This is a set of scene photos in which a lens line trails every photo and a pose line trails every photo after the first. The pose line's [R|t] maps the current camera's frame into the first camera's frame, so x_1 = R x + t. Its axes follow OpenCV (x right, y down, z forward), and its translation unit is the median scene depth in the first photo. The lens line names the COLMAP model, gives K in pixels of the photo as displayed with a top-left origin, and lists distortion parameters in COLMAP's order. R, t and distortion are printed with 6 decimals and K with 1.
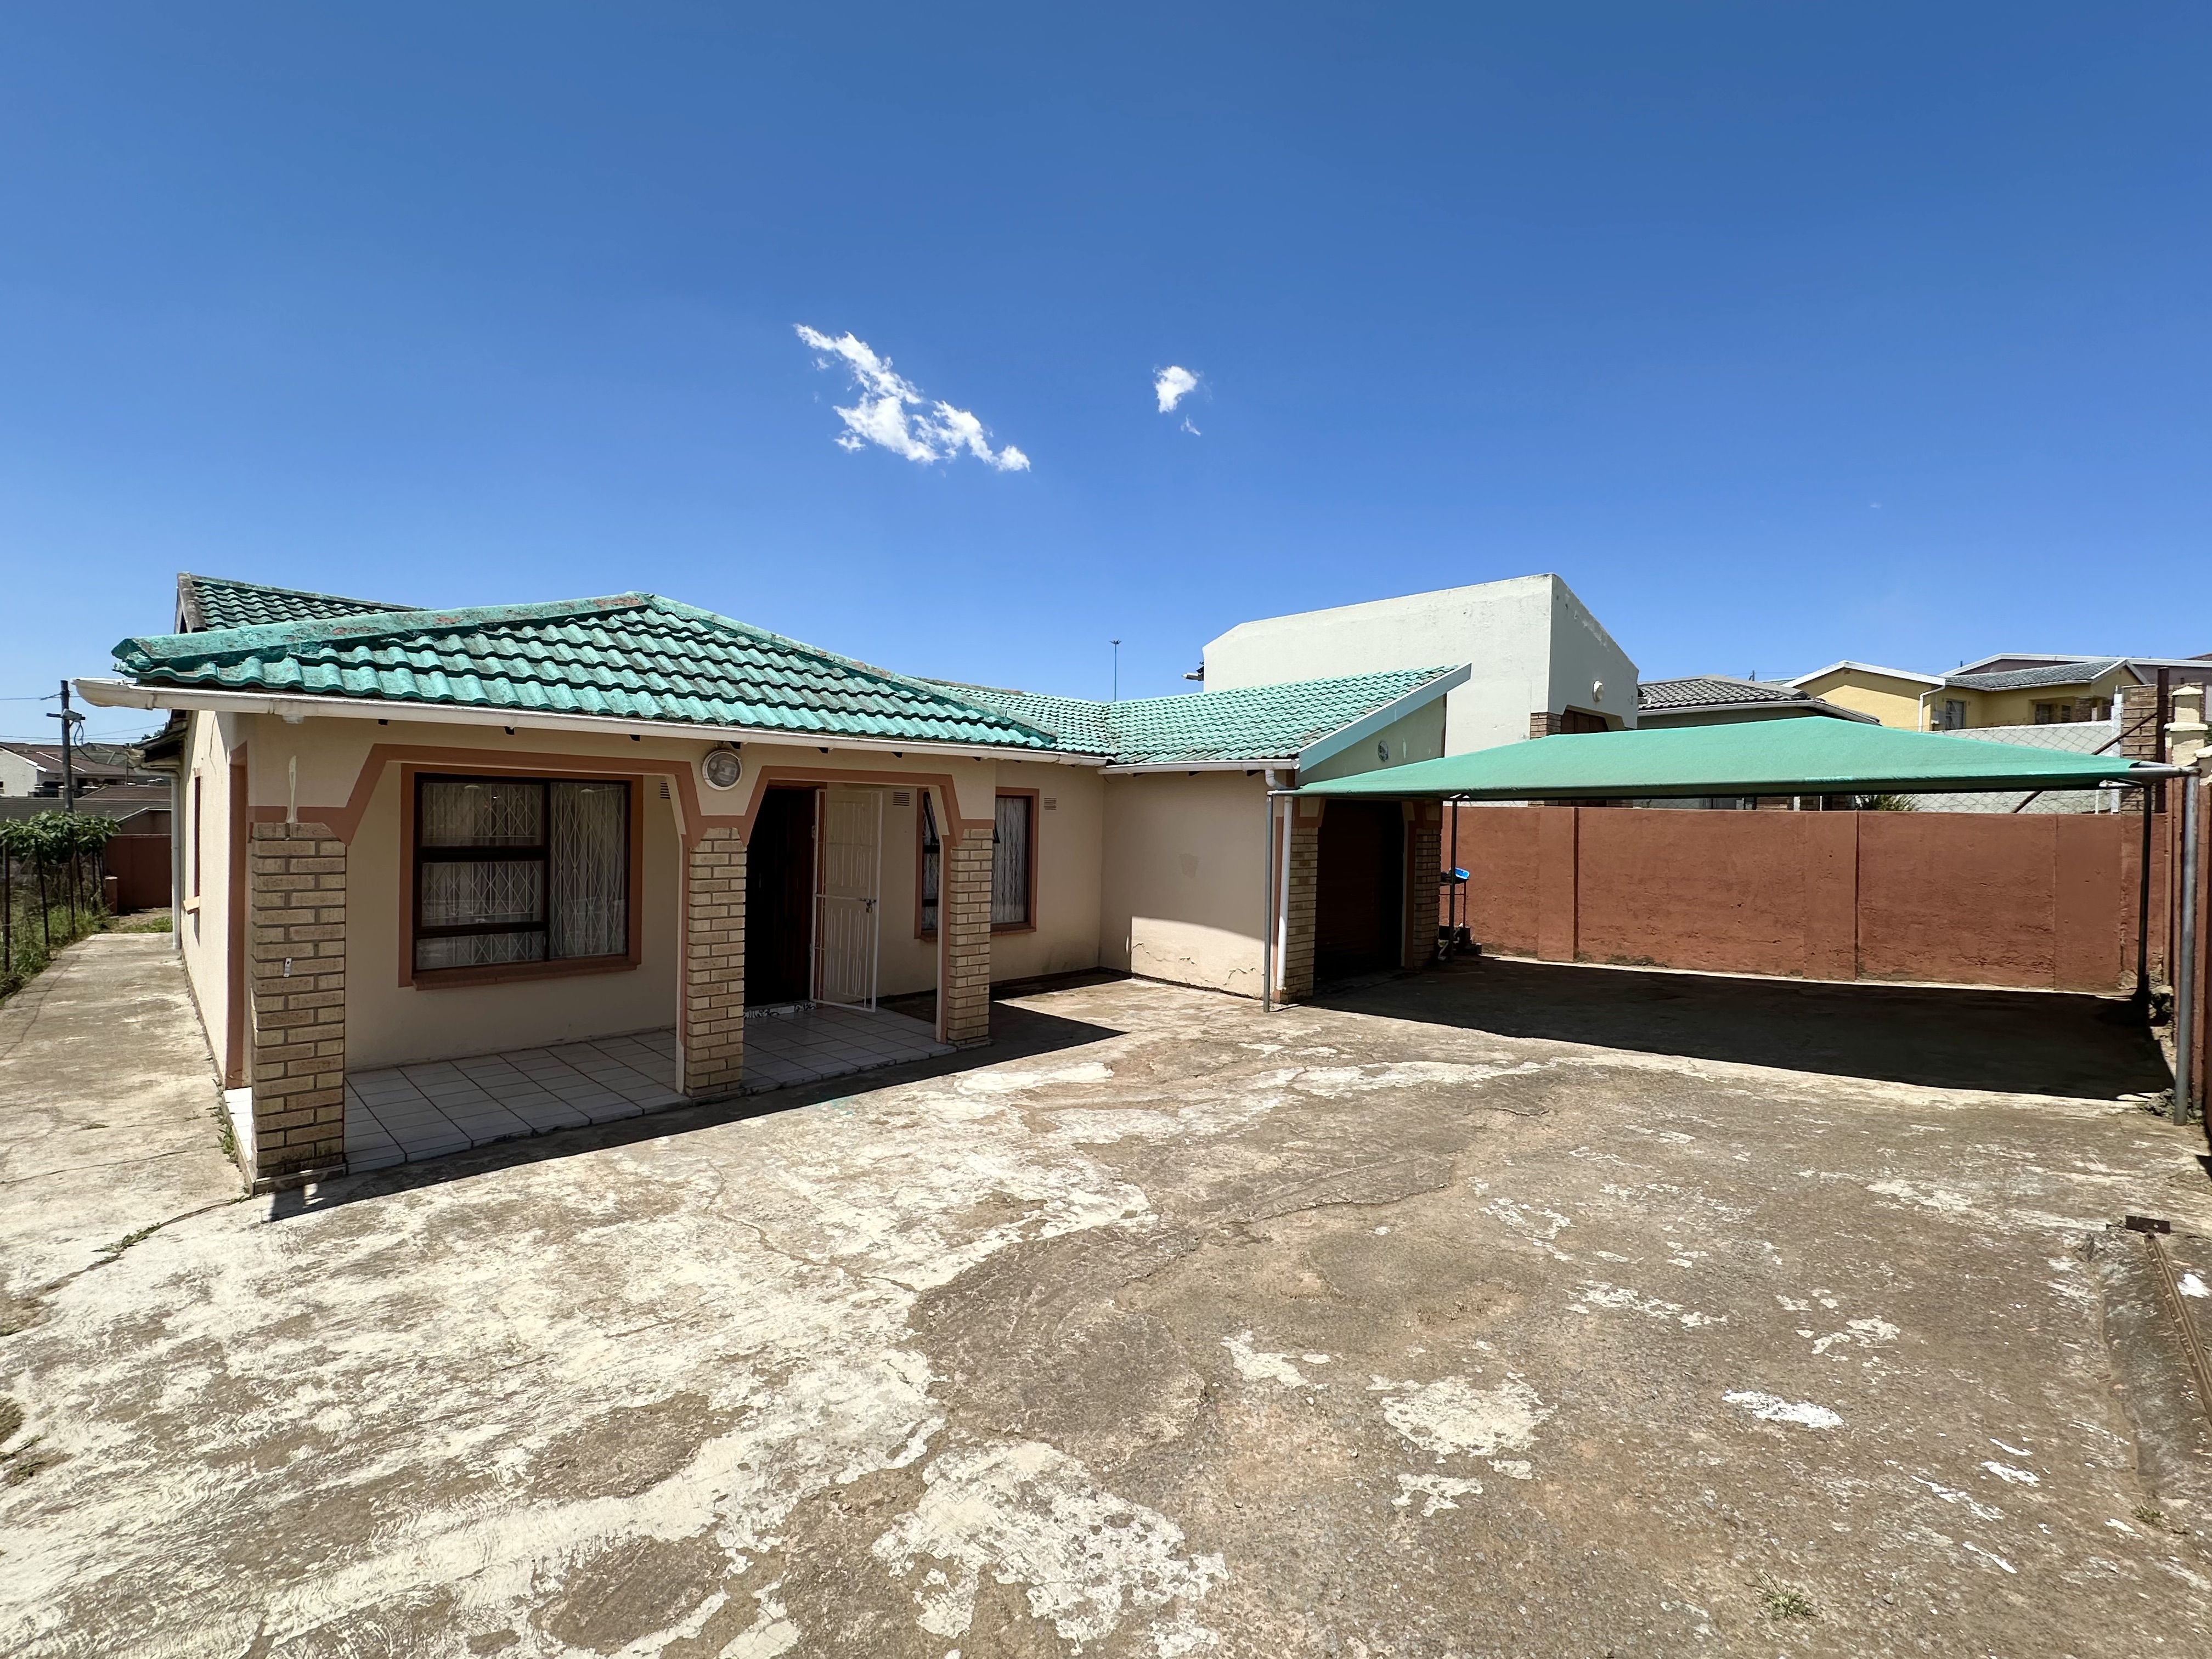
lens RADIAL K [[1001.4, 0, 1106.0], [0, 1001.4, 829.5], [0, 0, 1]] dist [0.015301, -0.000428]
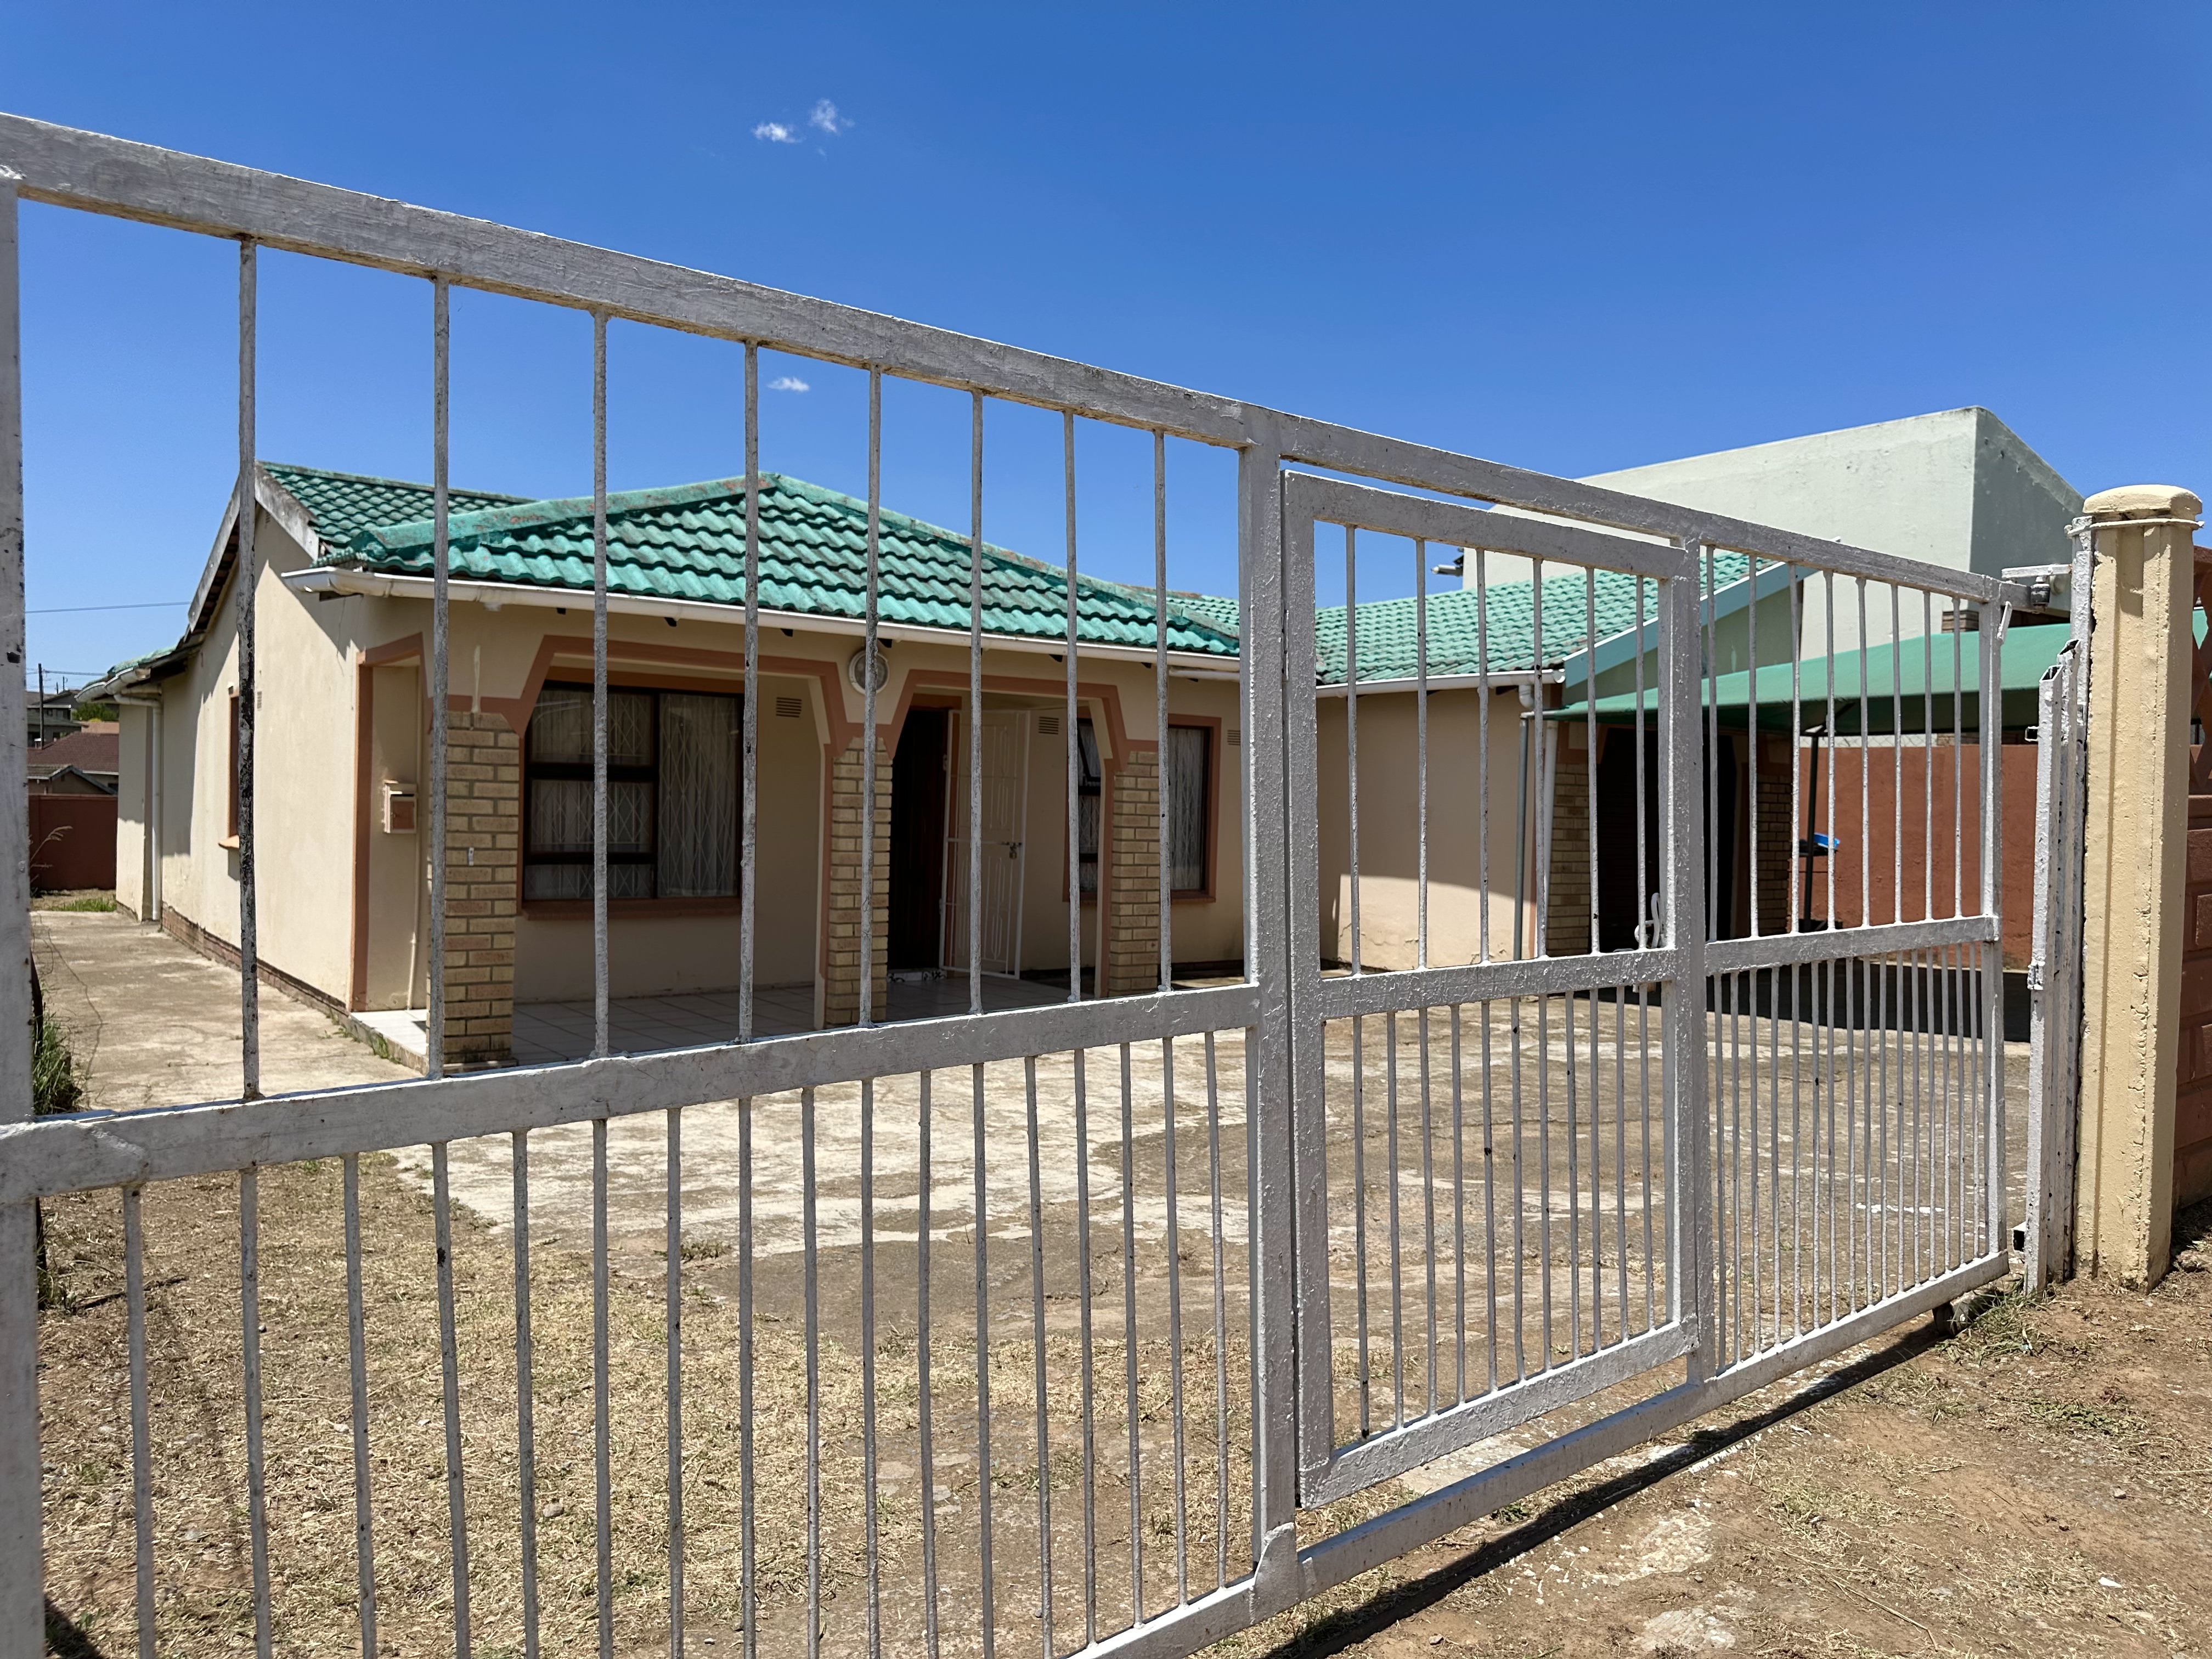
lens RADIAL K [[1595.5, 0, 1106.0], [0, 1595.5, 829.5], [0, 0, 1]] dist [0.190802, -0.310155]
pose [[0.990334, 0.010768, -0.138286, 0.019824], [-0.010650, 0.999942, 0.001589, 0.053968], [0.138295, -0.000101, 0.990391, -0.275703]]
